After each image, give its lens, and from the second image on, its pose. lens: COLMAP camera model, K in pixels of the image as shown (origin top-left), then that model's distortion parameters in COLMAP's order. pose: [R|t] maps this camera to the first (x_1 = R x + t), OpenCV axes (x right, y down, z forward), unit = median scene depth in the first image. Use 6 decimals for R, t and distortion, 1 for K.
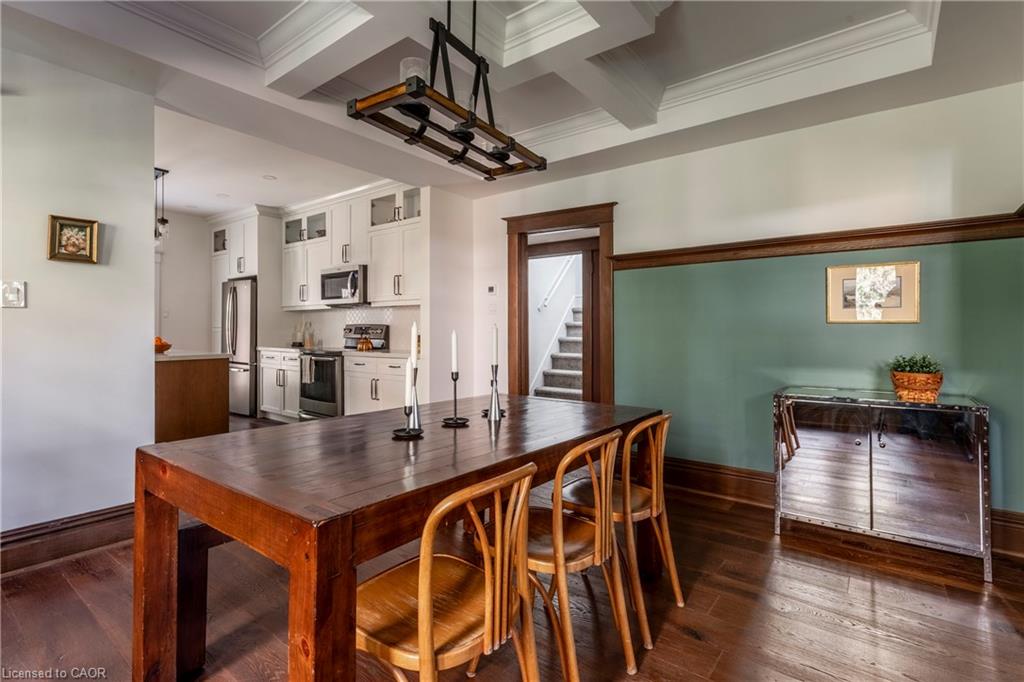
lens RADIAL K [[491.0, 0, 512.9], [0, 491.0, 327.9], [0, 0, 1]] dist [-0.000405, 0.000054]
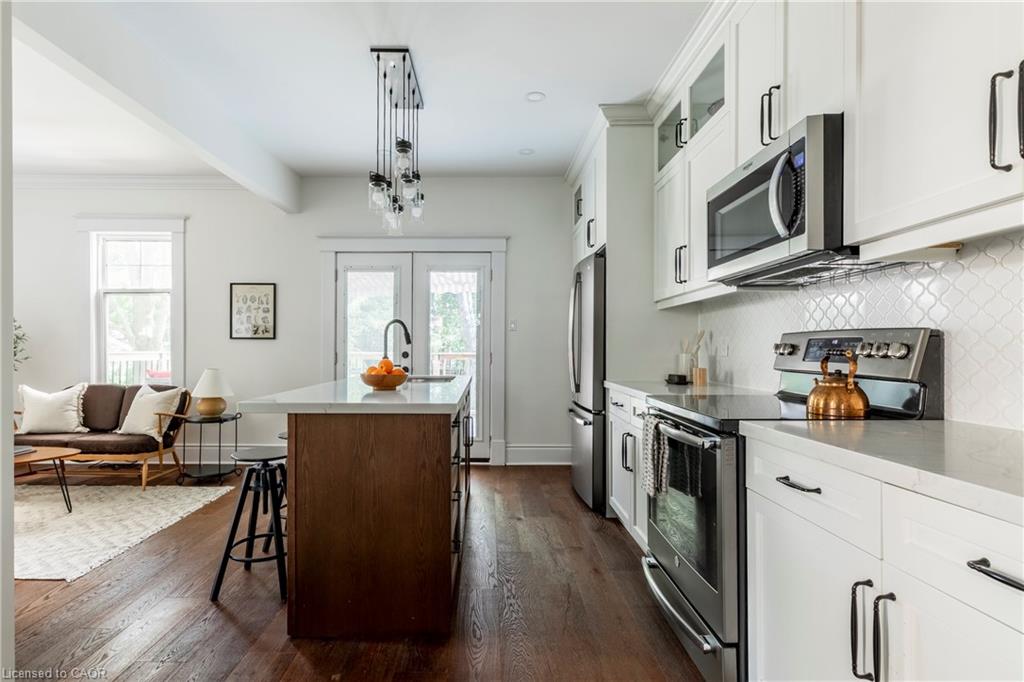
lens RADIAL K [[524.7, 0, 475.7], [0, 524.7, 346.5], [0, 0, 1]] dist [0.000450, 0.000571]
pose [[0.592099, -0.001610, -0.805864, -0.164317], [-0.000742, 0.999996, -0.002542, 0.004425], [0.805865, 0.002103, 0.592095, 0.597607]]
